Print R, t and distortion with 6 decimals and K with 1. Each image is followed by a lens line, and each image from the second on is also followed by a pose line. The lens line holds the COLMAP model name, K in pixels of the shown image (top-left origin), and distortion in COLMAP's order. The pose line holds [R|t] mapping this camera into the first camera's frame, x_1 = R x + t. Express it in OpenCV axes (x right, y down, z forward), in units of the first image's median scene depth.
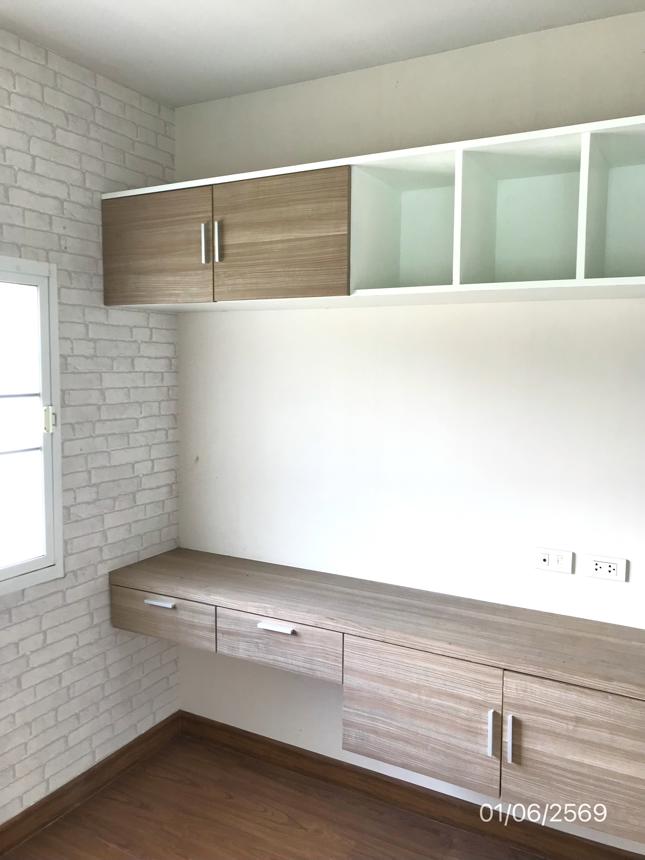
lens RADIAL K [[711.5, 0, 318.9], [0, 711.5, 426.0], [0, 0, 1]] dist [0.032305, 0.000949]
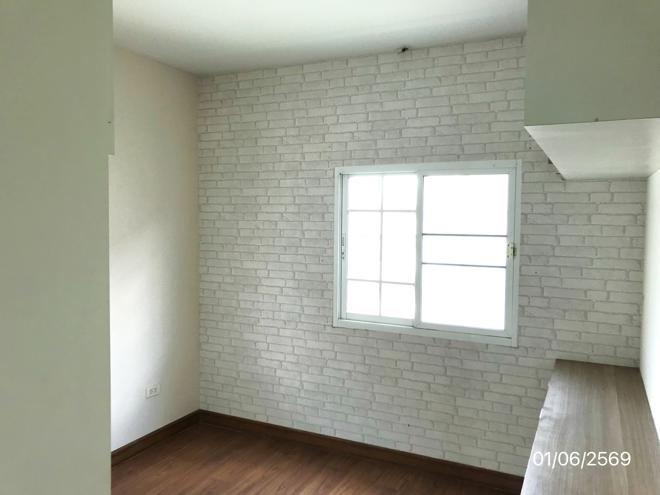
lens RADIAL K [[546.0, 0, 327.5], [0, 546.0, 248.8], [0, 0, 1]] dist [0.032305, 0.000949]
pose [[0.070355, 0.062510, -0.995561, 0.860517], [-0.095570, 0.993866, 0.055650, -0.044100], [0.992933, 0.091230, 0.075898, 0.453300]]
